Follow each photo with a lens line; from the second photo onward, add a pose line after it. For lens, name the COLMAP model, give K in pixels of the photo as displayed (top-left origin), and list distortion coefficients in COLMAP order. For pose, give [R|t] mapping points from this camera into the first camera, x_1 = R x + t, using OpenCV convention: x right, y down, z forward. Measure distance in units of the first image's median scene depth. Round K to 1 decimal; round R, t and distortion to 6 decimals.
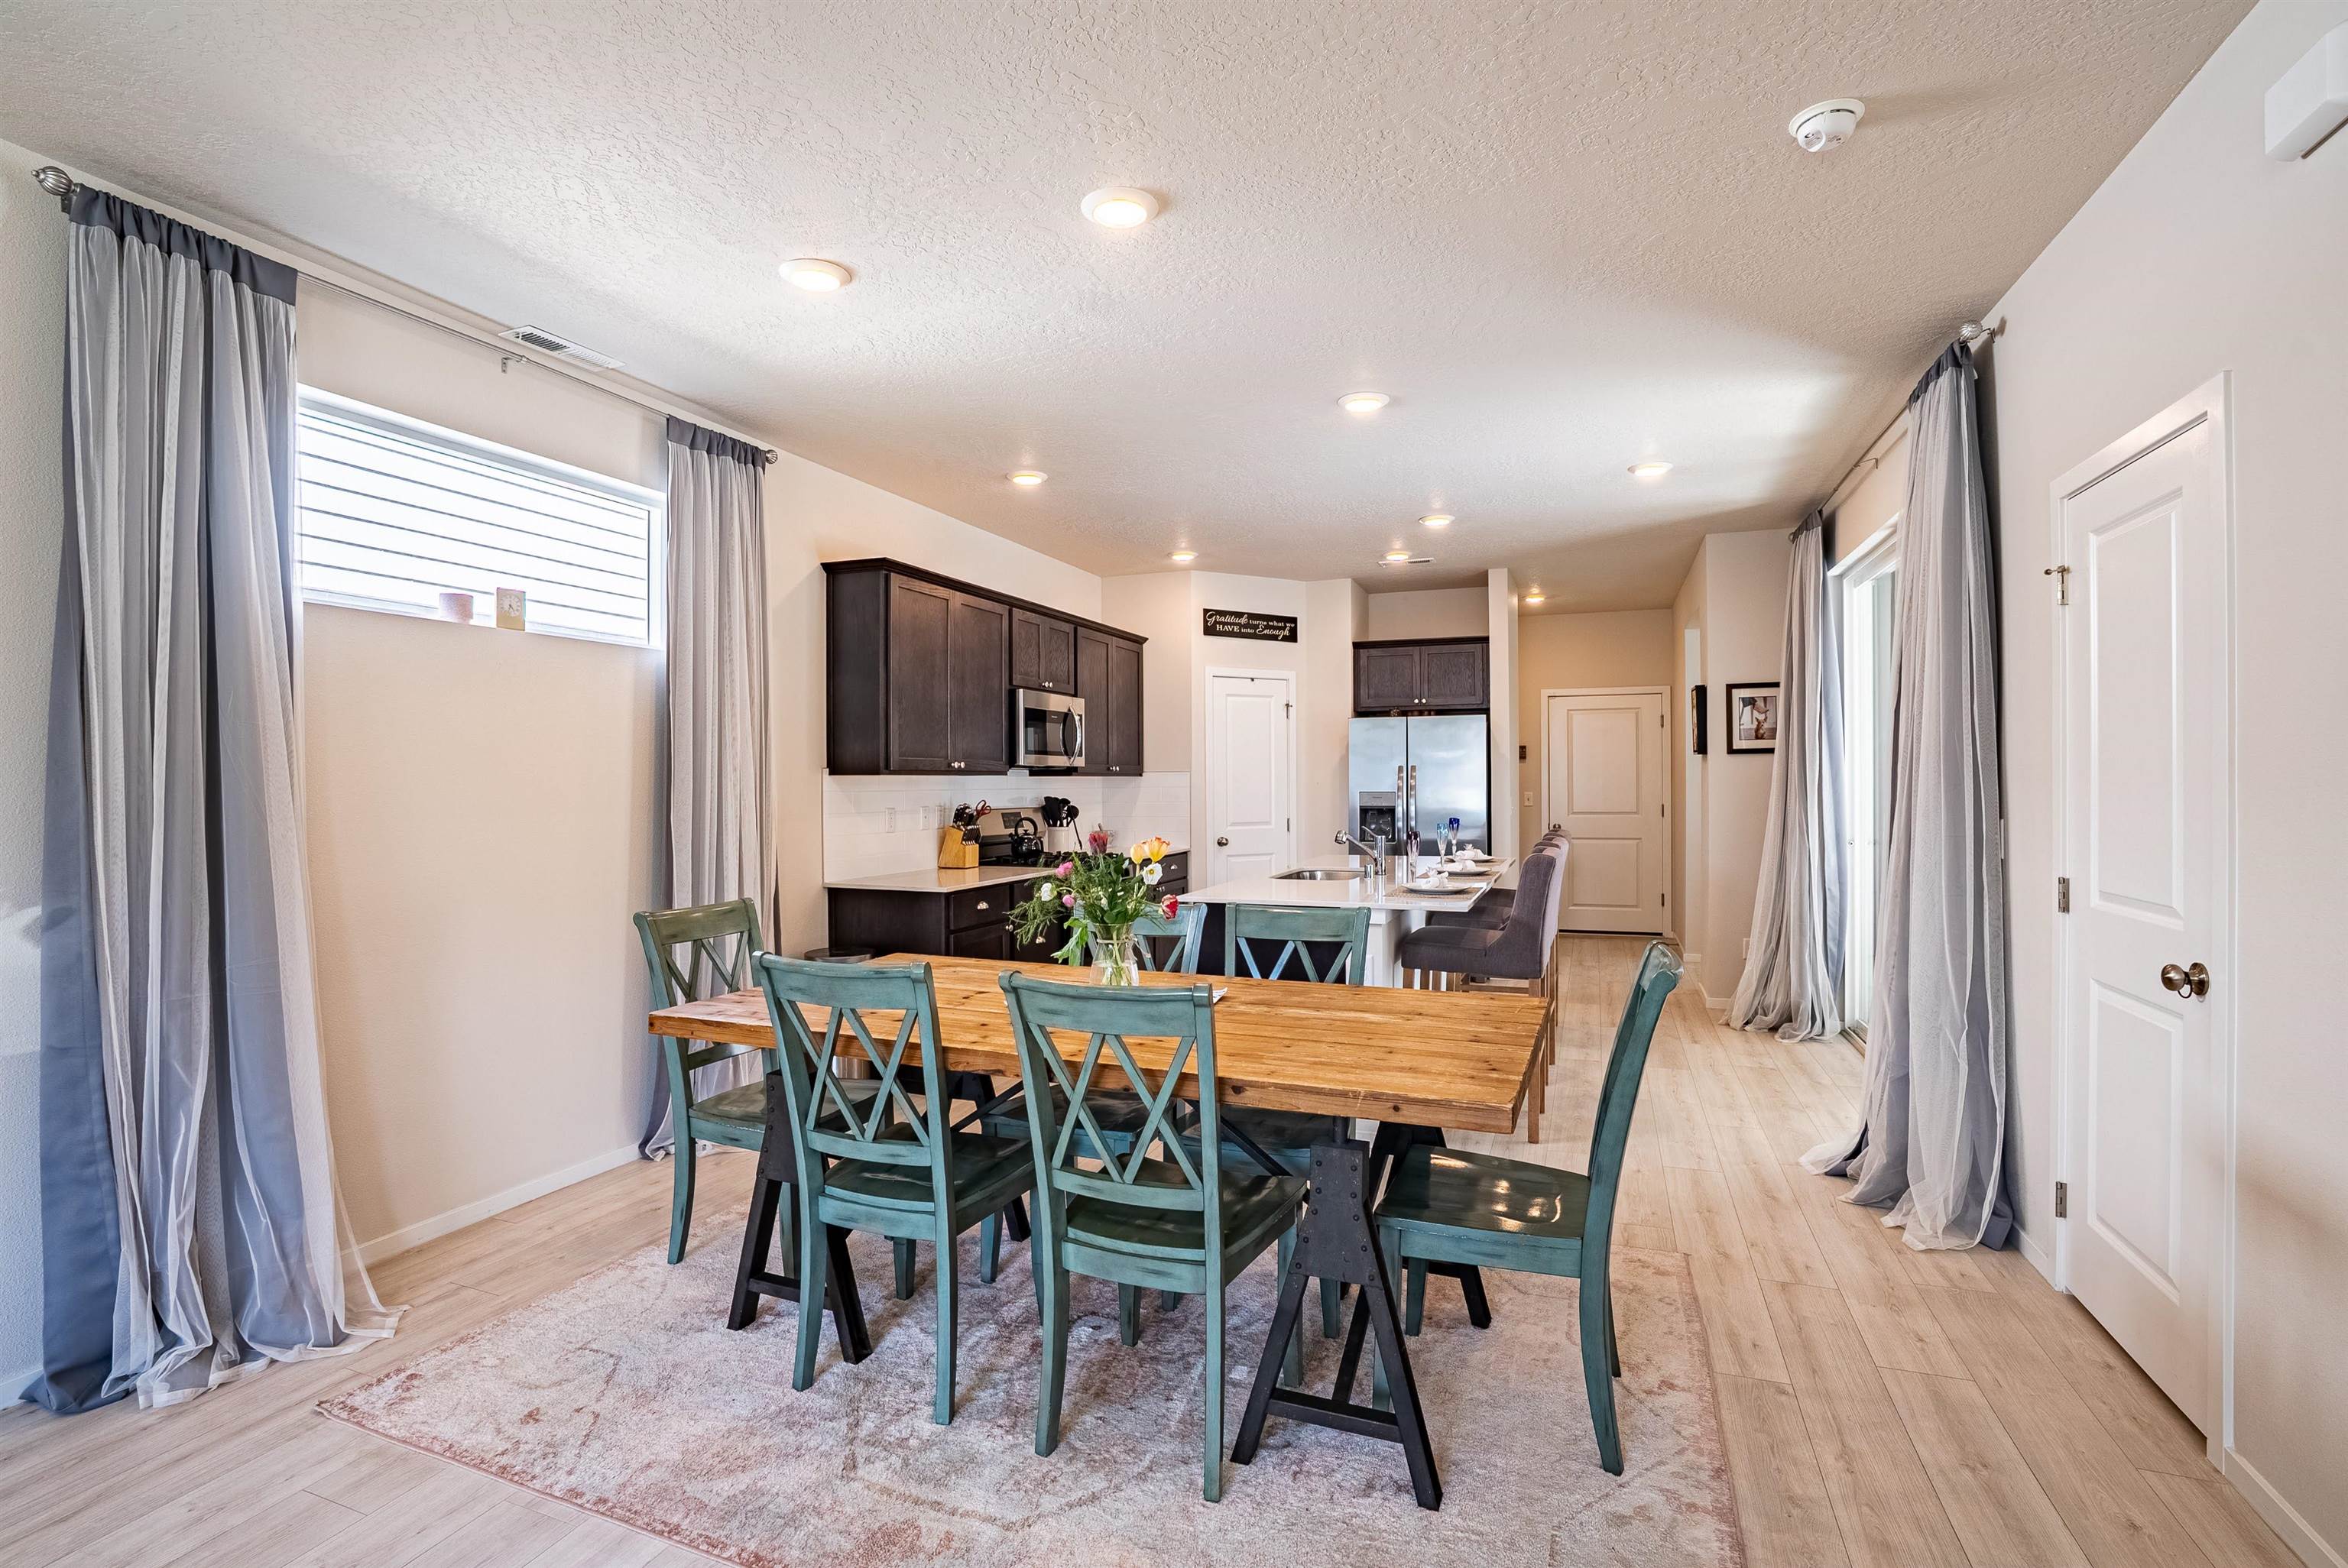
lens RADIAL K [[1090.4, 0, 1170.1], [0, 1090.4, 787.5], [0, 0, 1]] dist [-0.068773, 0.030904]
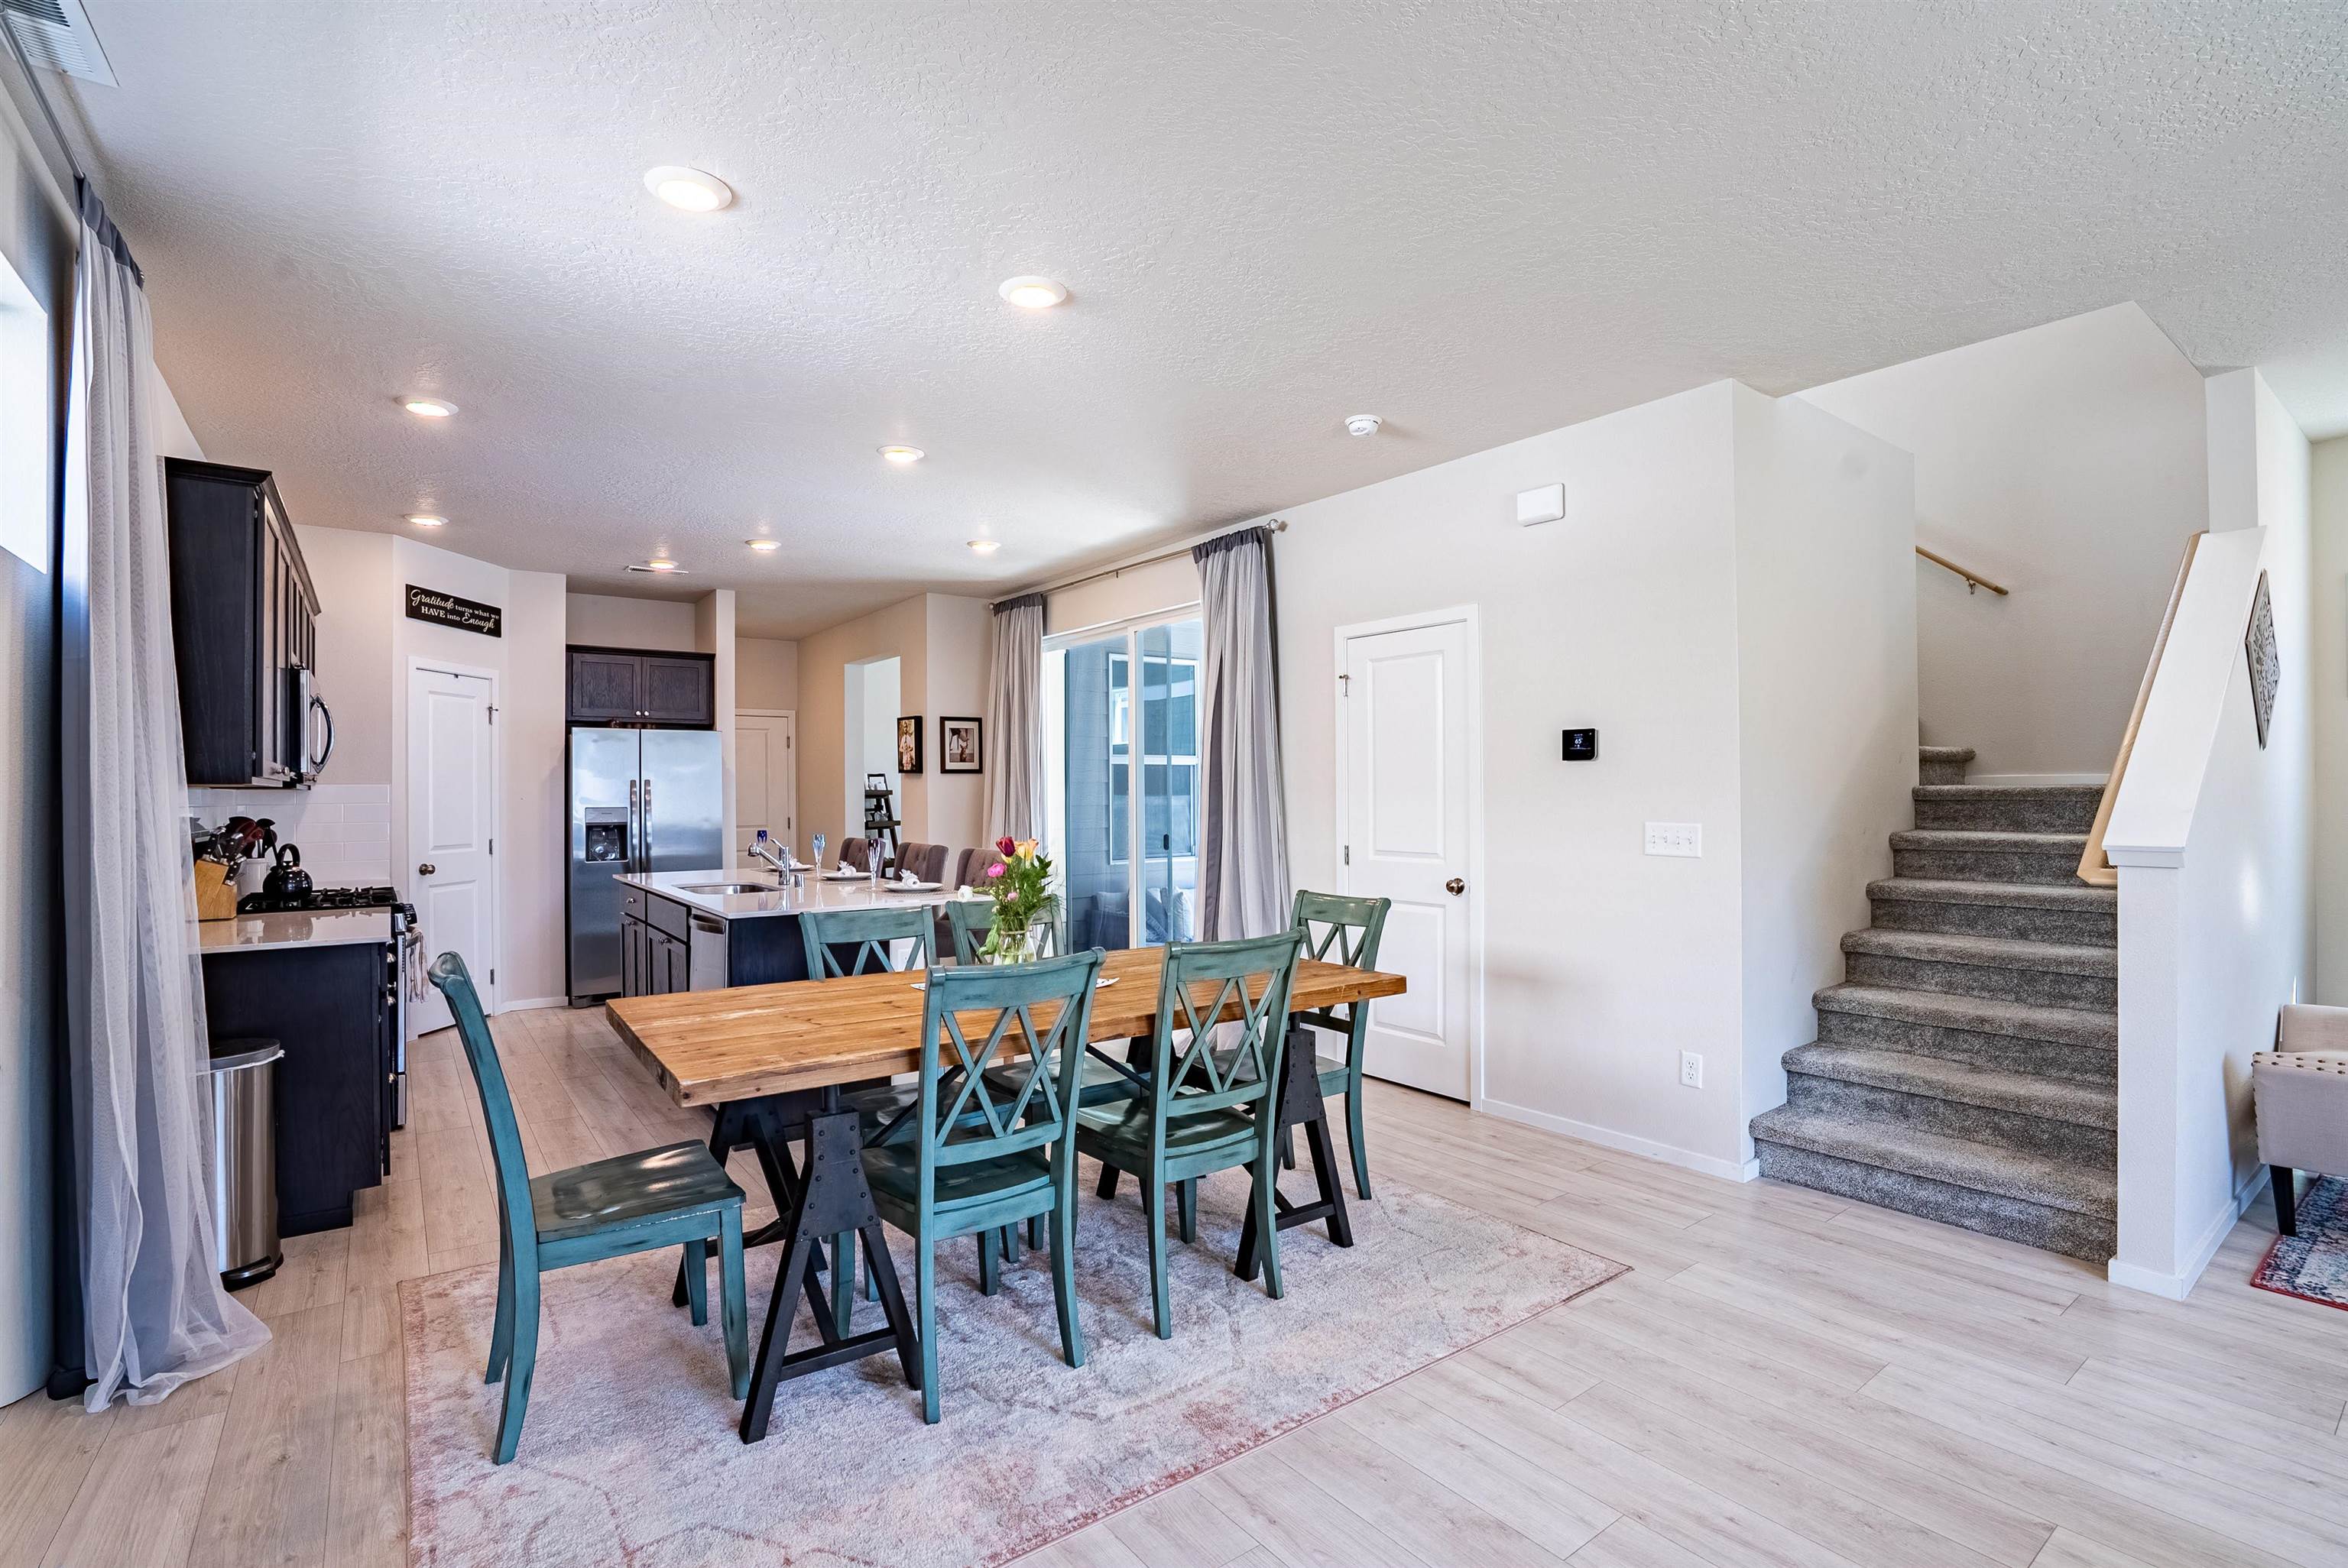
lens RADIAL K [[1090.4, 0, 1170.1], [0, 1090.4, 787.5], [0, 0, 1]] dist [-0.068773, 0.030904]
pose [[0.530991, 0.006161, 0.847355, -0.495577], [0.008037, 0.999892, -0.012306, 0.003237], [-0.847339, 0.013345, 0.530884, 0.141171]]
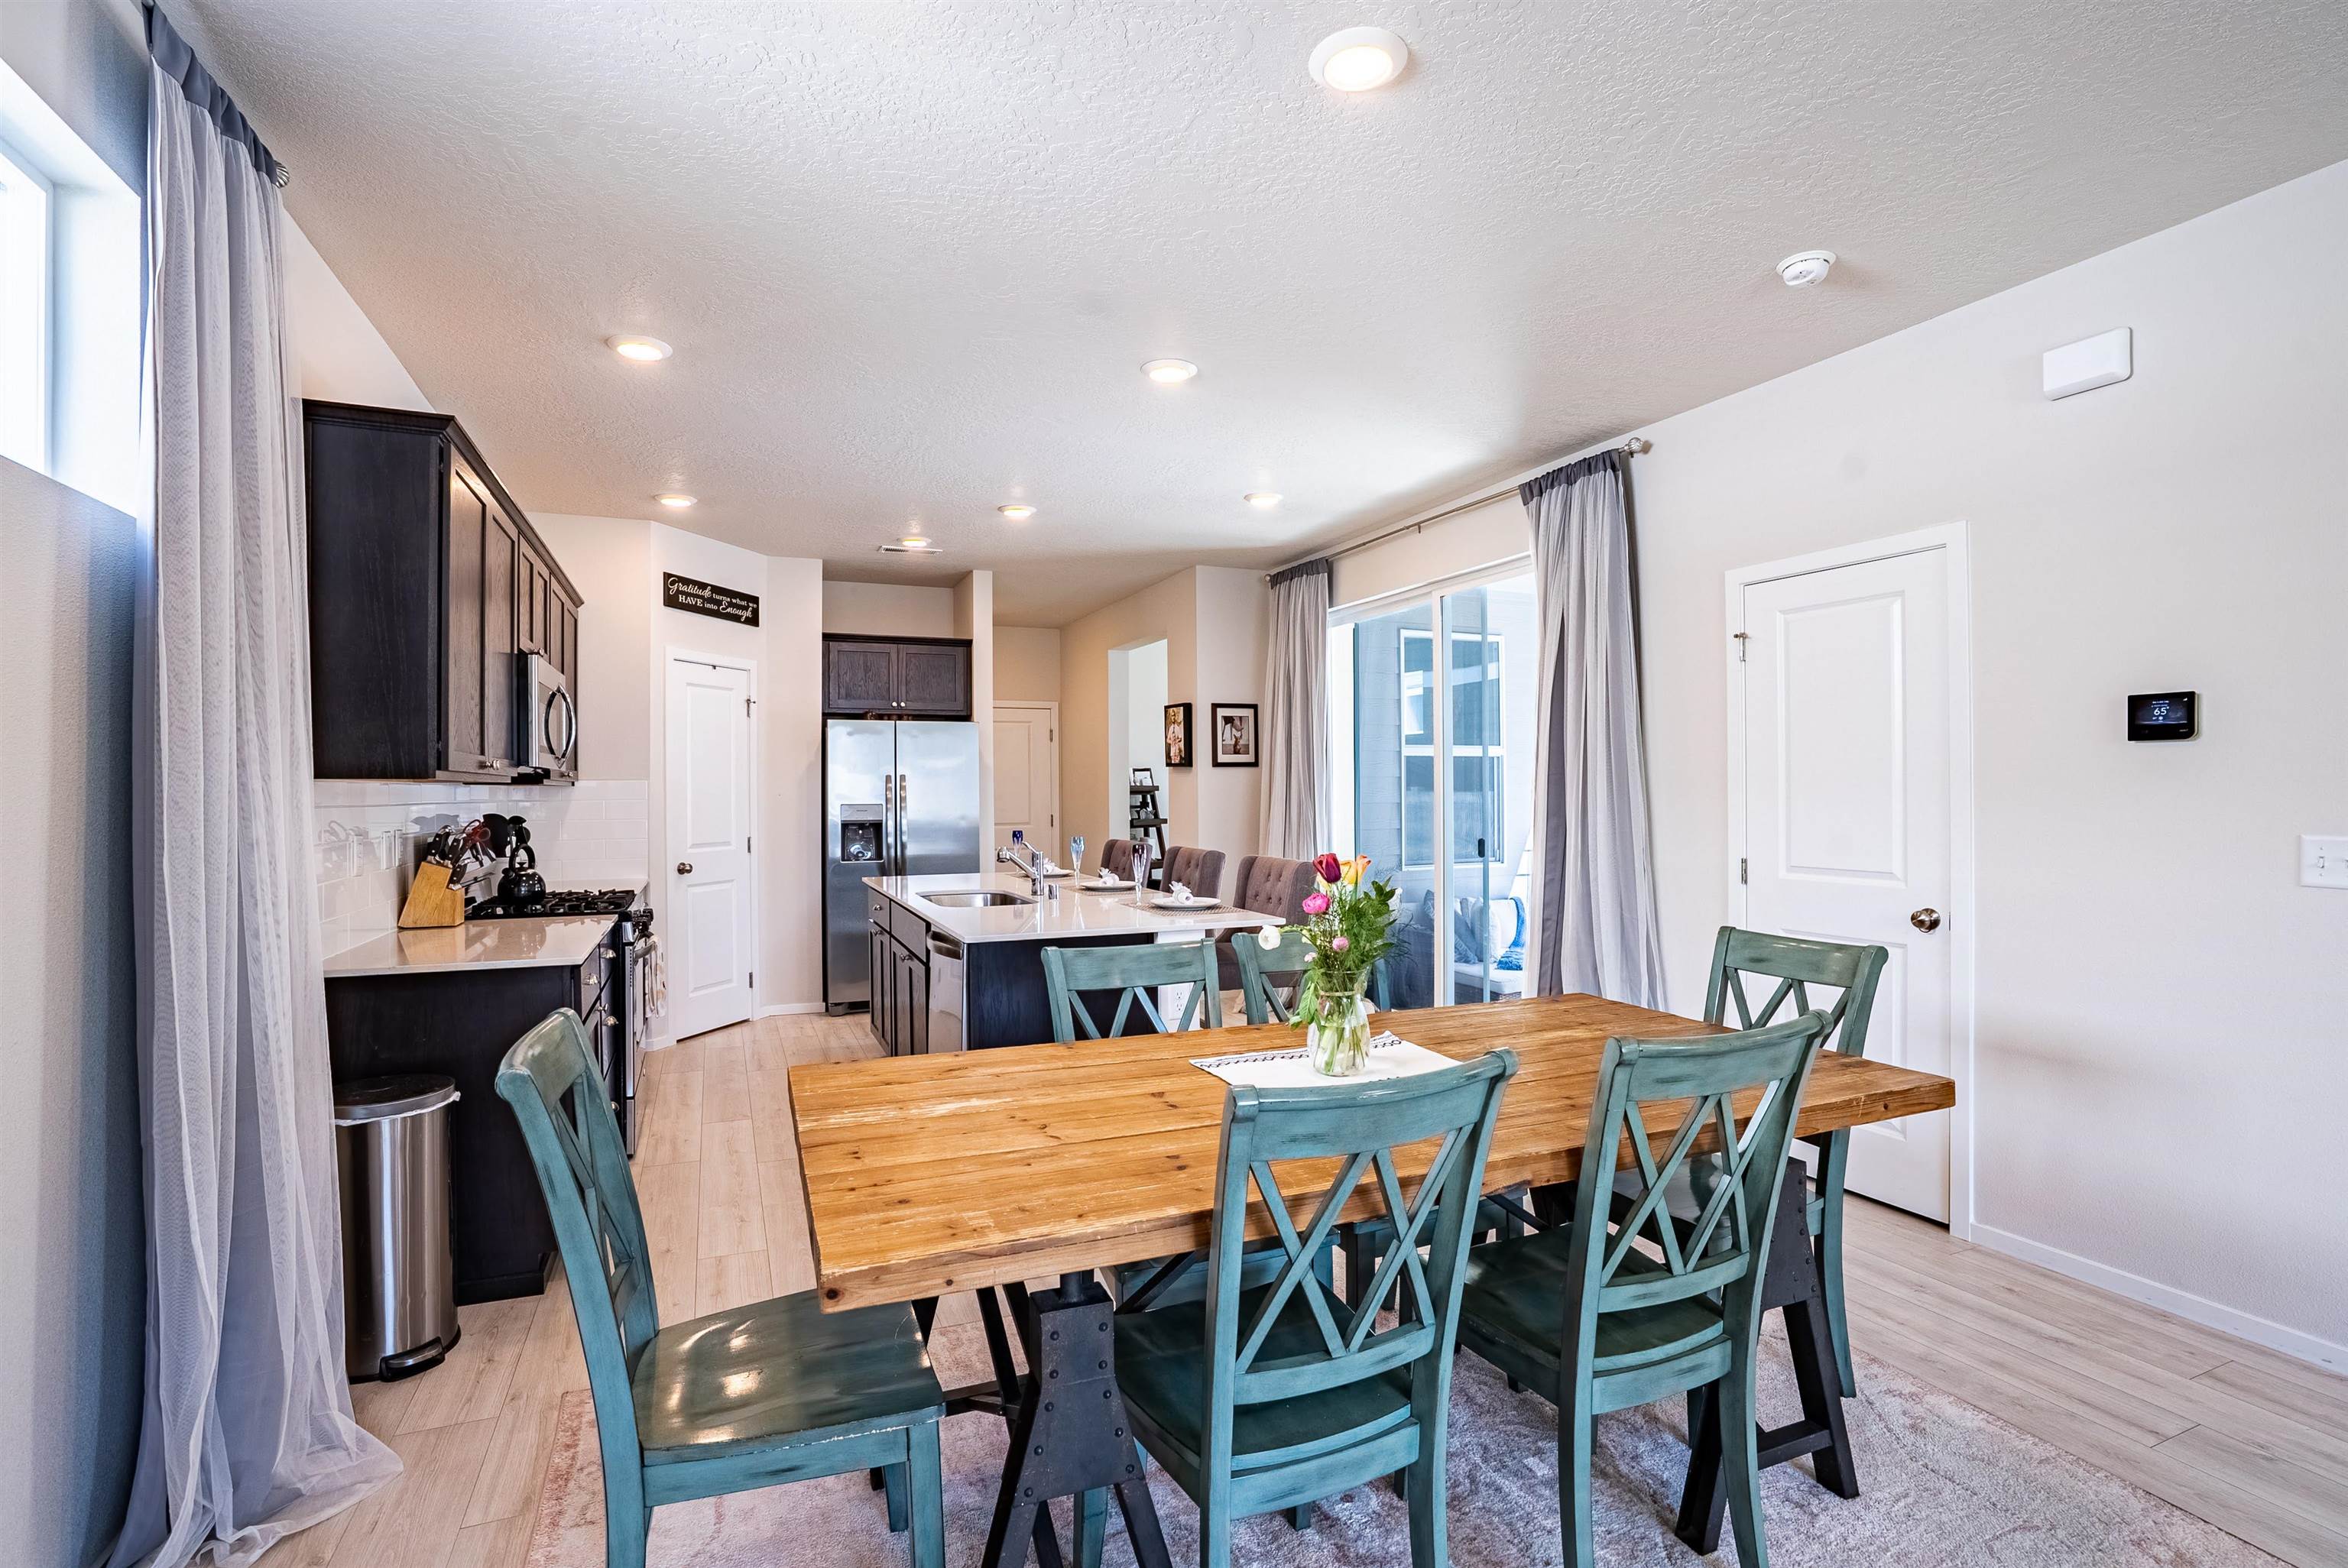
lens RADIAL K [[1090.4, 0, 1170.1], [0, 1090.4, 787.5], [0, 0, 1]] dist [-0.068773, 0.030904]
pose [[0.716190, 0.002847, 0.697900, -0.363656], [0.005986, 0.999930, -0.010221, 0.001407], [-0.697880, 0.011498, 0.716123, 0.283837]]
